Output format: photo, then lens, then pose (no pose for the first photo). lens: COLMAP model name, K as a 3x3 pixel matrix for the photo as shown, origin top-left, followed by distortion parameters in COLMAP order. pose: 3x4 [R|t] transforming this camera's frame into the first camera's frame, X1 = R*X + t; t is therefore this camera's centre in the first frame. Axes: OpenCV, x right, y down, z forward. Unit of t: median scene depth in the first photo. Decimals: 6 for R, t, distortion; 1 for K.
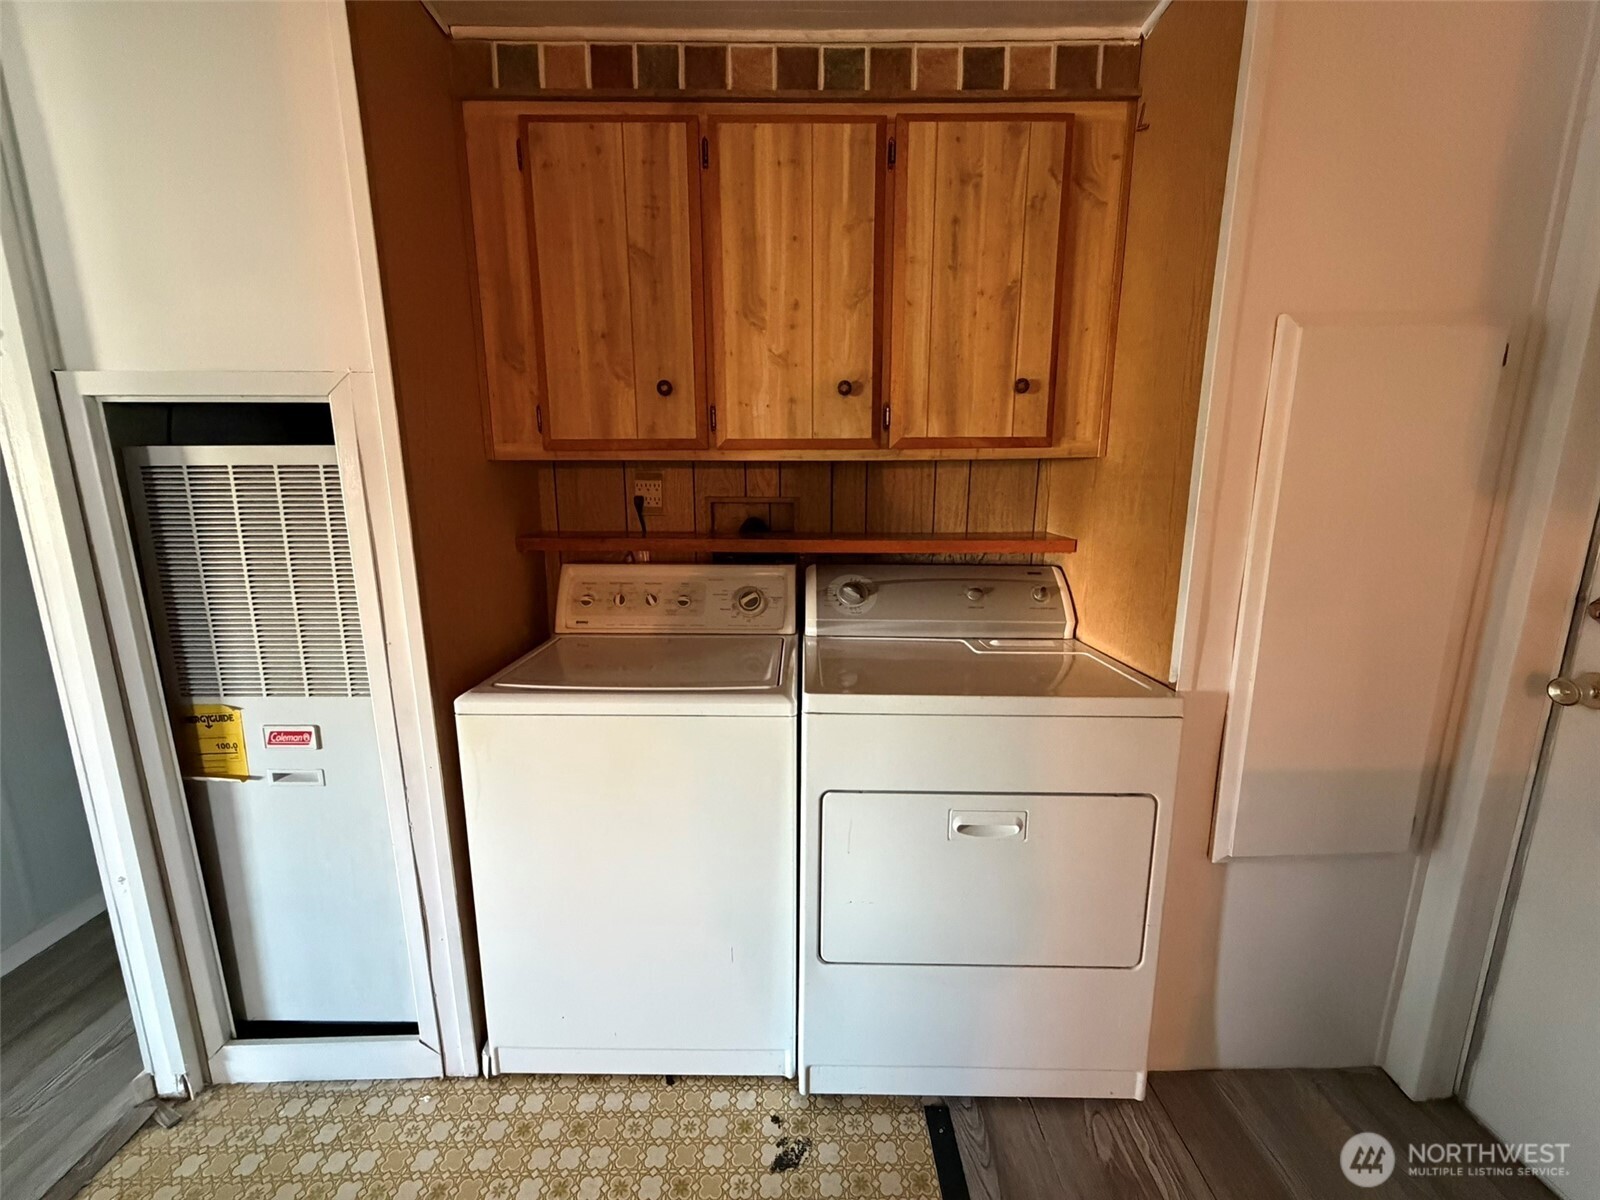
lens RADIAL K [[638.6, 0, 794.4], [0, 638.6, 598.5], [0, 0, 1]] dist [-0.000182, 0.000236]
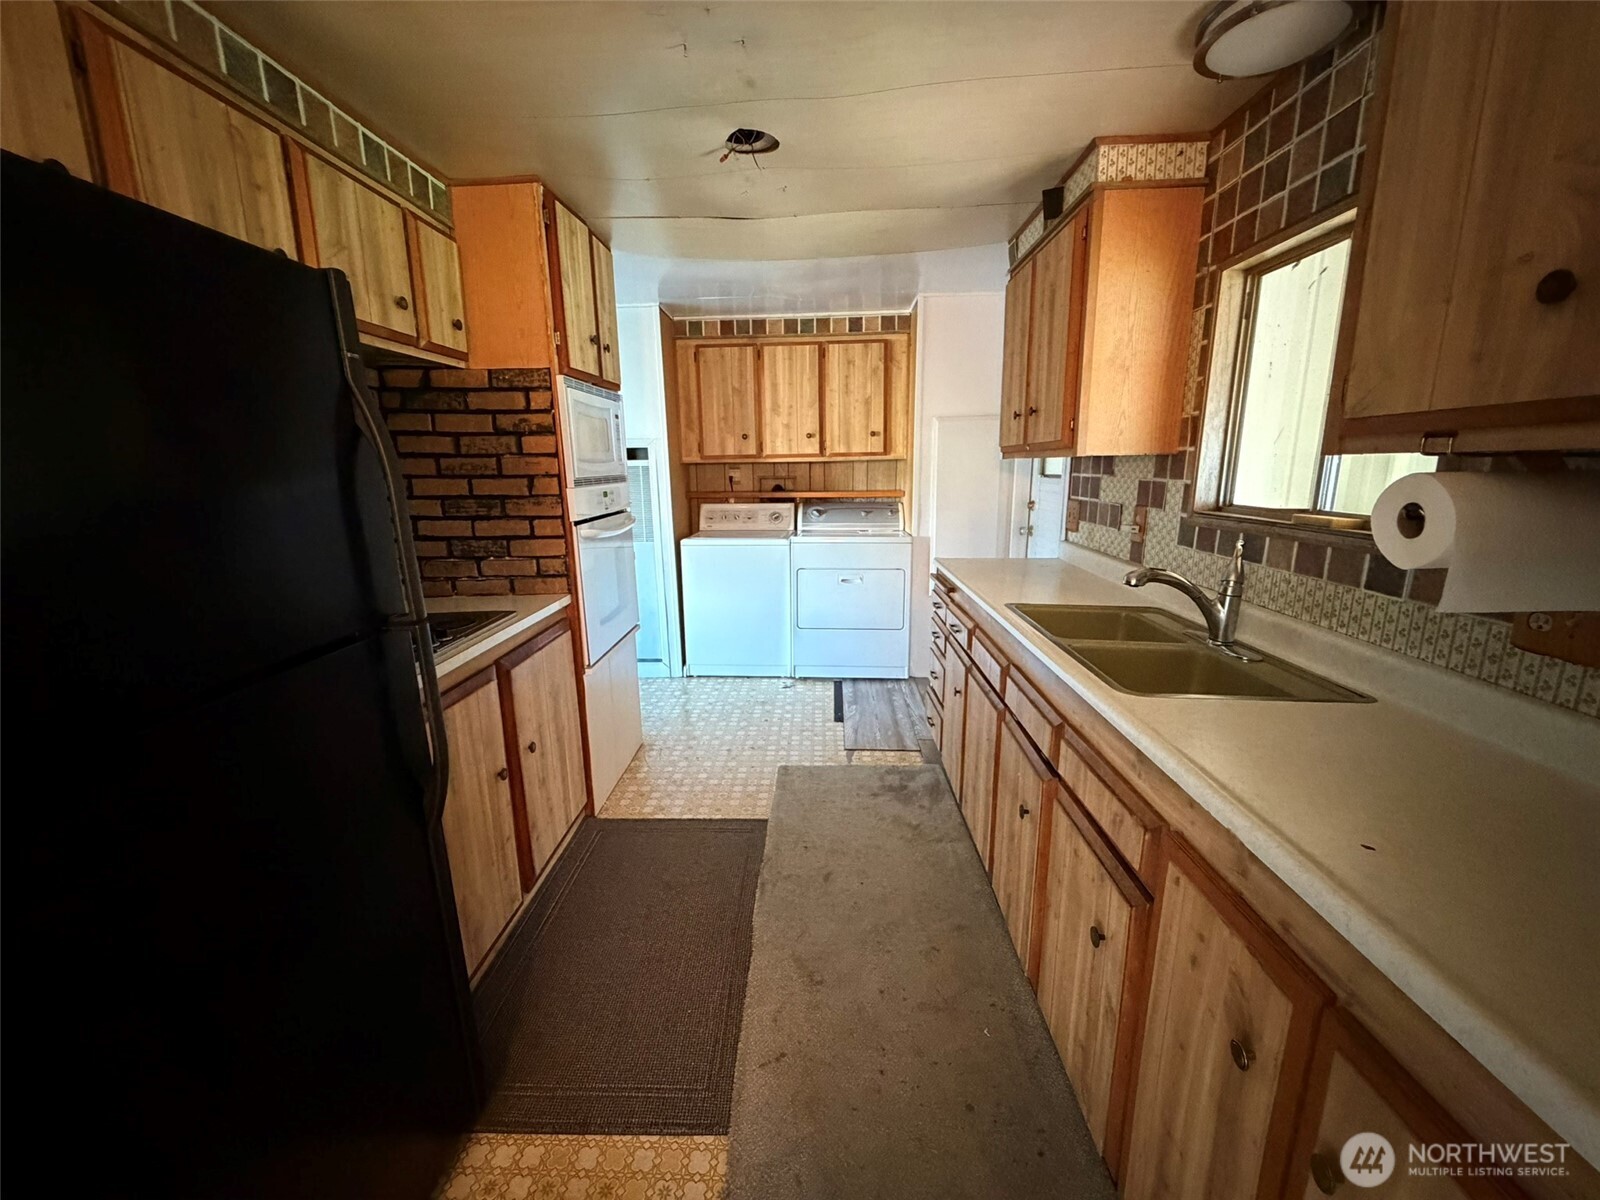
lens RADIAL K [[638.6, 0, 795.3], [0, 638.6, 598.0], [0, 0, 1]] dist [-0.000182, 0.000236]
pose [[0.998467, -0.002349, -0.055305, 0.175526], [0.003328, 0.999839, 0.017628, 0.337312], [0.055255, -0.017785, 0.998314, -1.837890]]
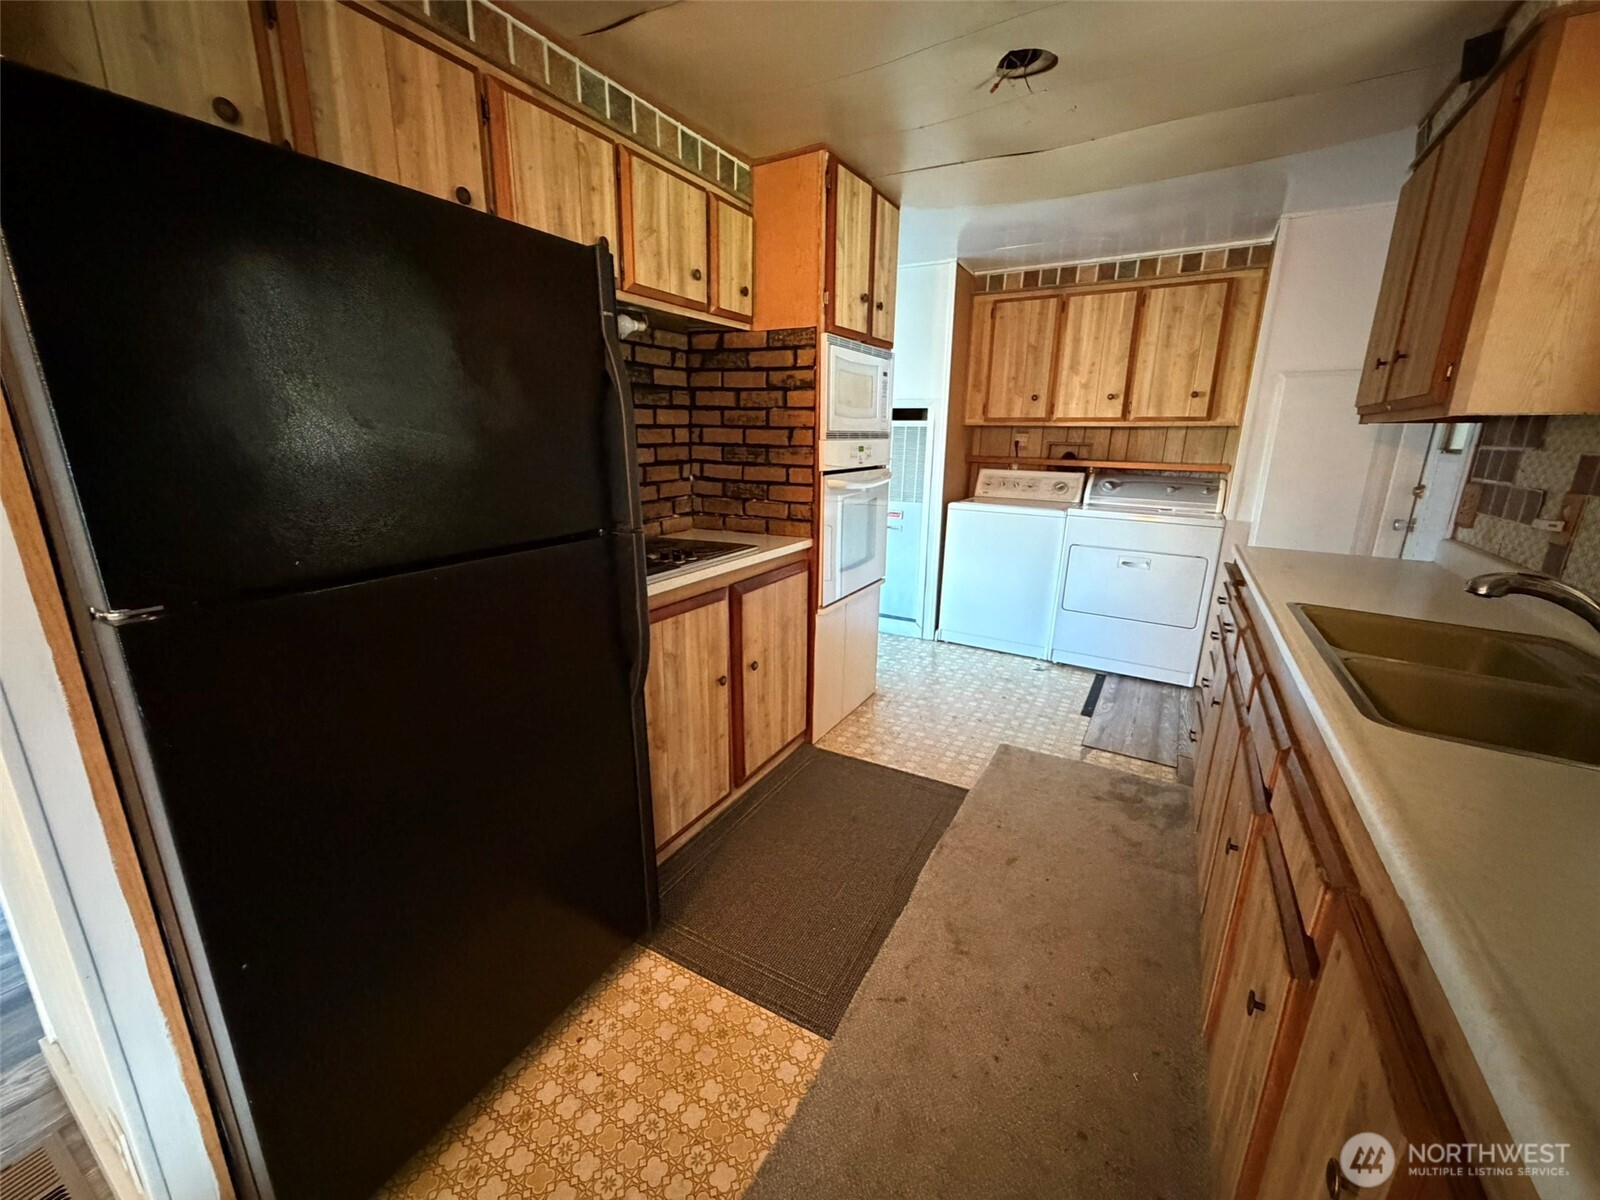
lens RADIAL K [[638.6, 0, 793.6], [0, 638.6, 598.2], [0, 0, 1]] dist [-0.000182, 0.000236]
pose [[0.857213, 0.140534, -0.495414, 0.368208], [-0.110807, 0.989843, 0.089061, 0.366011], [0.502899, -0.021449, 0.864079, -1.807369]]
